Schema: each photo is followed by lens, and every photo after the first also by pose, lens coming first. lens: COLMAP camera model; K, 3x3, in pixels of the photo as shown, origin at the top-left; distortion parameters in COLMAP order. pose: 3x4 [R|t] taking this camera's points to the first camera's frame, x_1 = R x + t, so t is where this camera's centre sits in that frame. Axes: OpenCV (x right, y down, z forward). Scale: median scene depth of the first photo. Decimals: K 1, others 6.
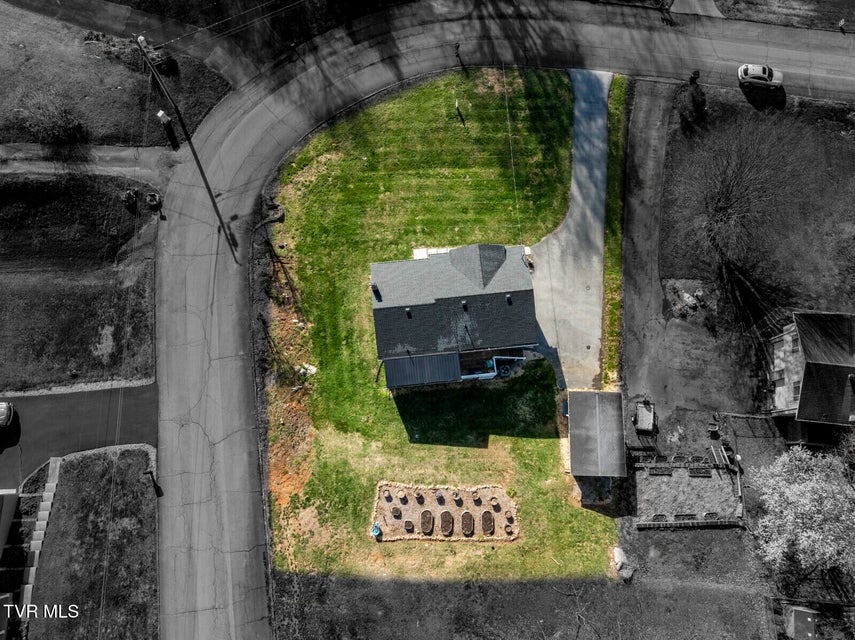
lens RADIAL K [[600.6, 0, 427.4], [0, 600.6, 319.2], [0, 0, 1]] dist [-0.038135, 0.004480]
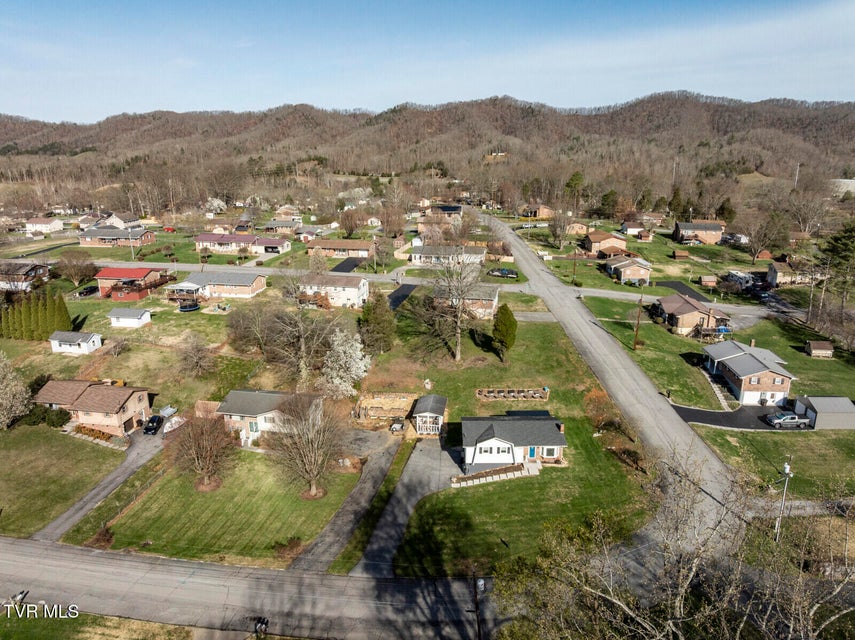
lens RADIAL K [[600.6, 0, 429.6], [0, 600.6, 318.8], [0, 0, 1]] dist [-0.038135, 0.004480]
pose [[-0.994431, -0.031354, 0.100619, 0.095237], [0.102143, -0.051548, 0.993433, -1.387004], [-0.025962, 0.998178, 0.054464, 0.527782]]
